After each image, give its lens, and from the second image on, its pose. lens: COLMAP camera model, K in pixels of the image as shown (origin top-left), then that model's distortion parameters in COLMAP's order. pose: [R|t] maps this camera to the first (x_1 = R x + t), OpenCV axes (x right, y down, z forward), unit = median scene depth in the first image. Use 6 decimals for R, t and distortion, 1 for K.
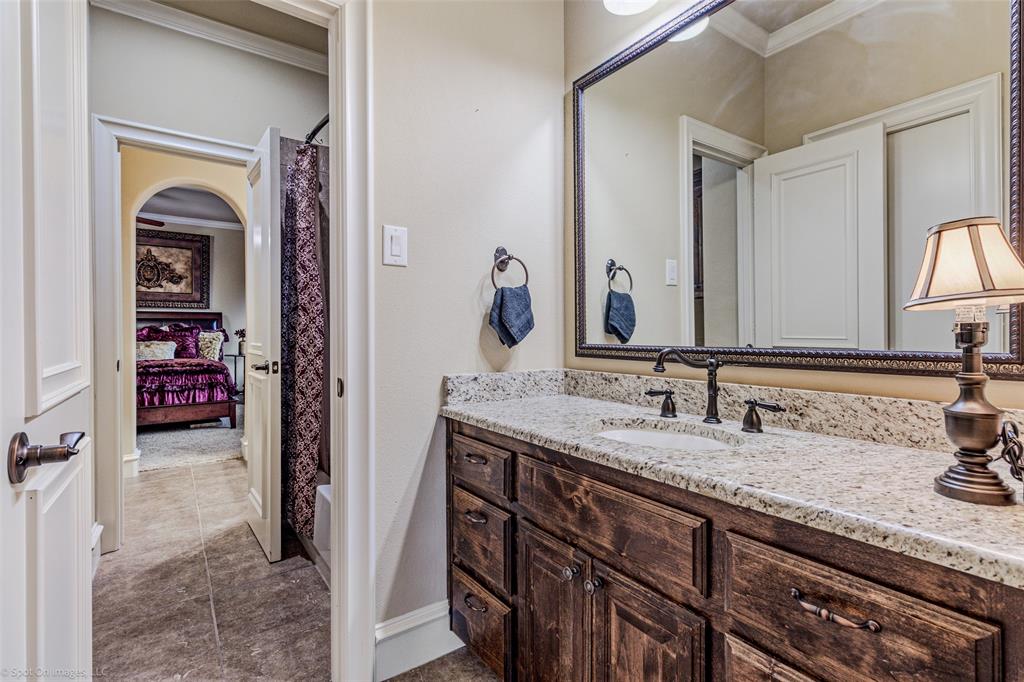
lens RADIAL K [[482.5, 0, 510.1], [0, 482.5, 333.7], [0, 0, 1]] dist [-0.000365, -0.000003]
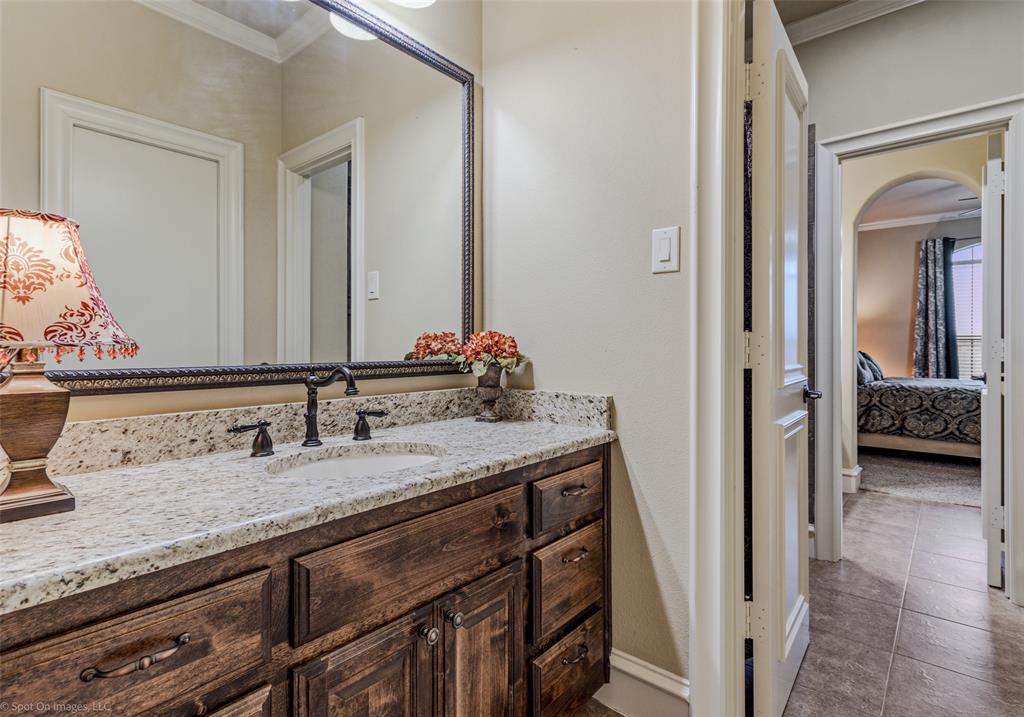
lens RADIAL K [[492.9, 0, 507.7], [0, 492.9, 353.3], [0, 0, 1]] dist [0.003665, 0.000274]
pose [[-0.245992, -0.005713, 0.969255, -0.591345], [0.007024, 0.999946, 0.007676, 0.003450], [-0.969246, 0.008696, -0.245938, 0.874919]]
